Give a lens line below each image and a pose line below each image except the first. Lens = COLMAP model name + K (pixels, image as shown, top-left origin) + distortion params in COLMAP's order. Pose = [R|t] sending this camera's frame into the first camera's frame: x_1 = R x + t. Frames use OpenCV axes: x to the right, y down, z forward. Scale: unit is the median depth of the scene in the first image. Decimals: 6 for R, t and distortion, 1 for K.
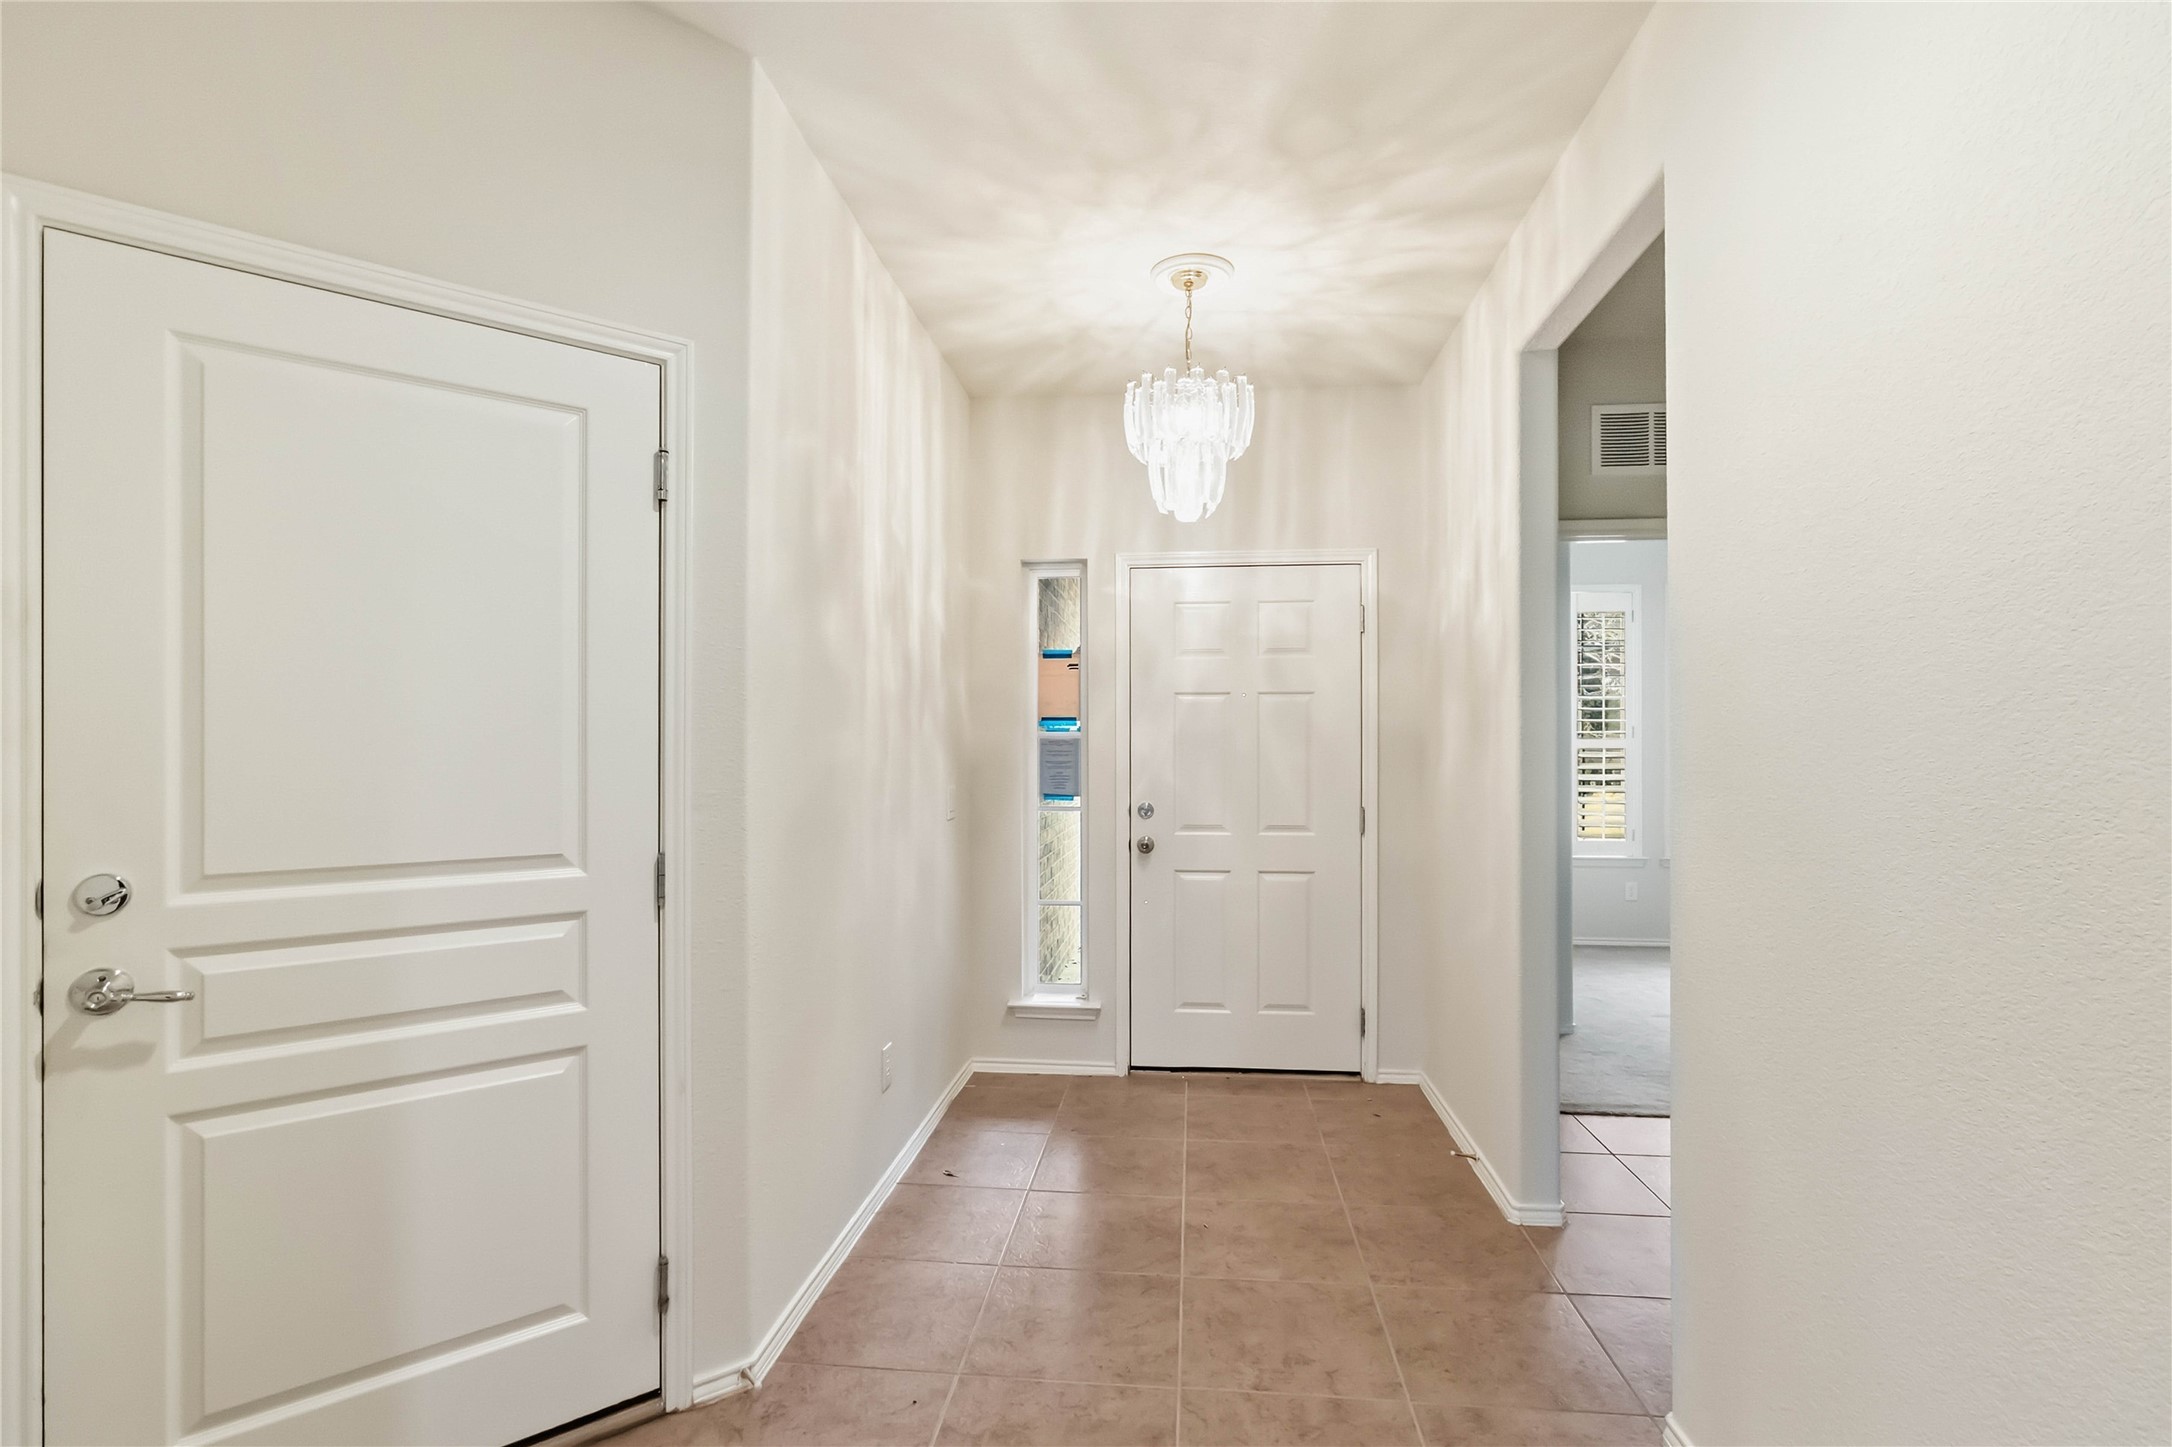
lens RADIAL K [[1035.5, 0, 1081.8], [0, 1035.5, 742.6], [0, 0, 1]] dist [0.000414, 0.001536]
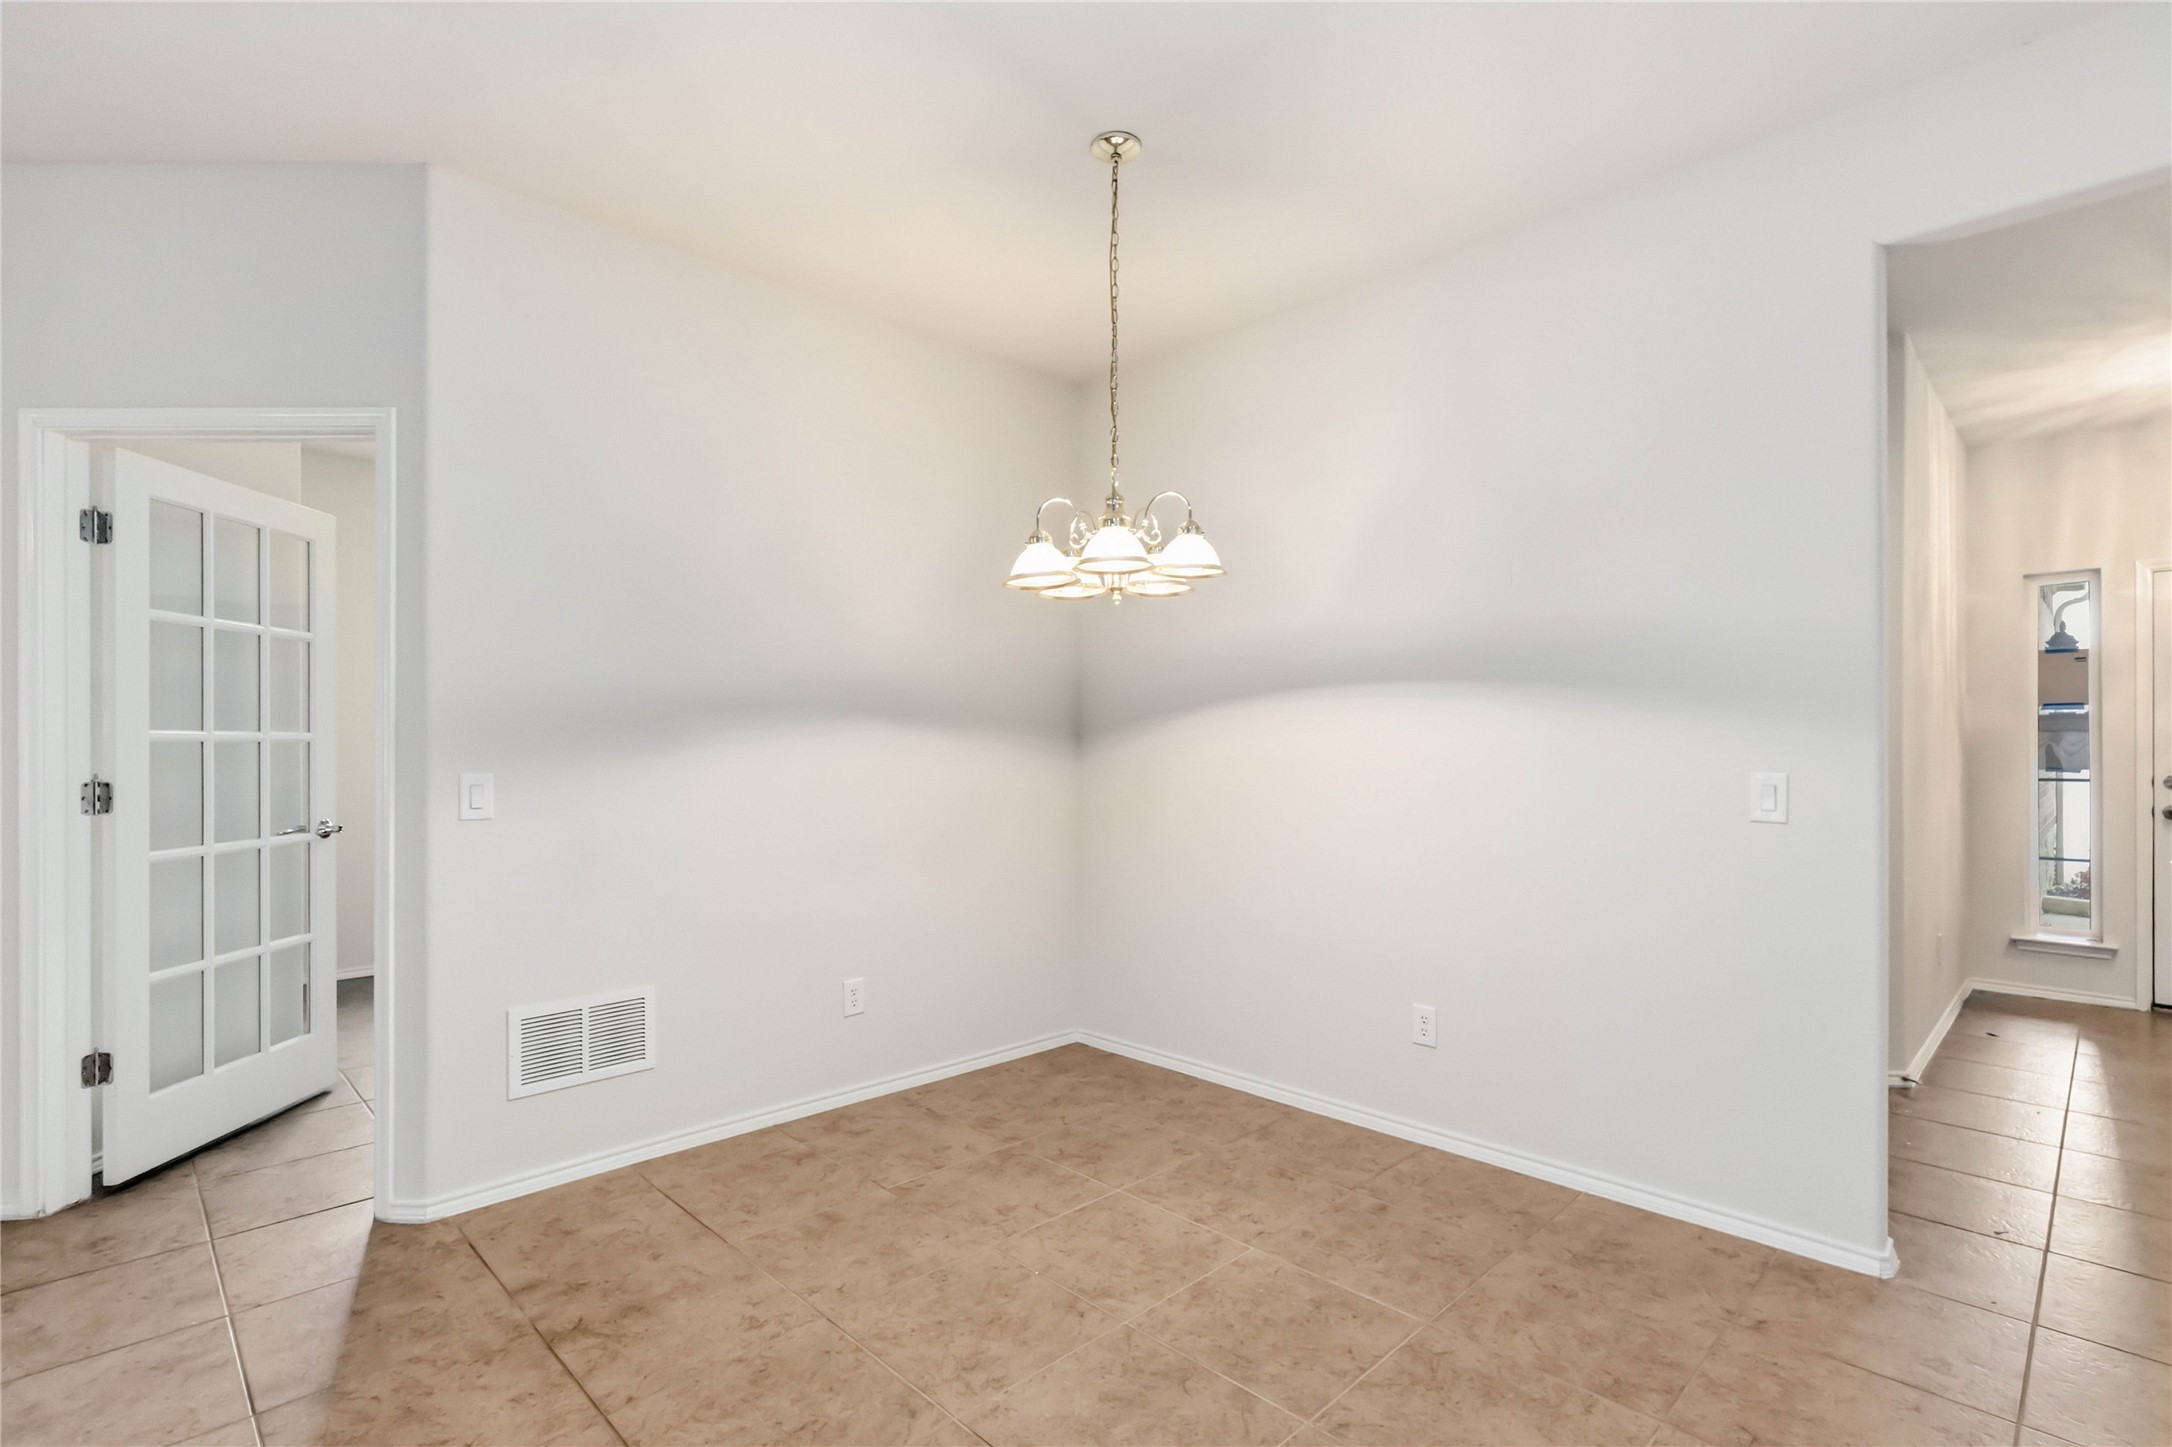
lens RADIAL K [[1035.5, 0, 1081.8], [0, 1035.5, 742.6], [0, 0, 1]] dist [0.000414, 0.001536]
pose [[0.778091, -0.002432, -0.628147, -0.155976], [0.009732, 0.999919, 0.008185, 0.000911], [0.628076, -0.012482, 0.778052, -0.651297]]
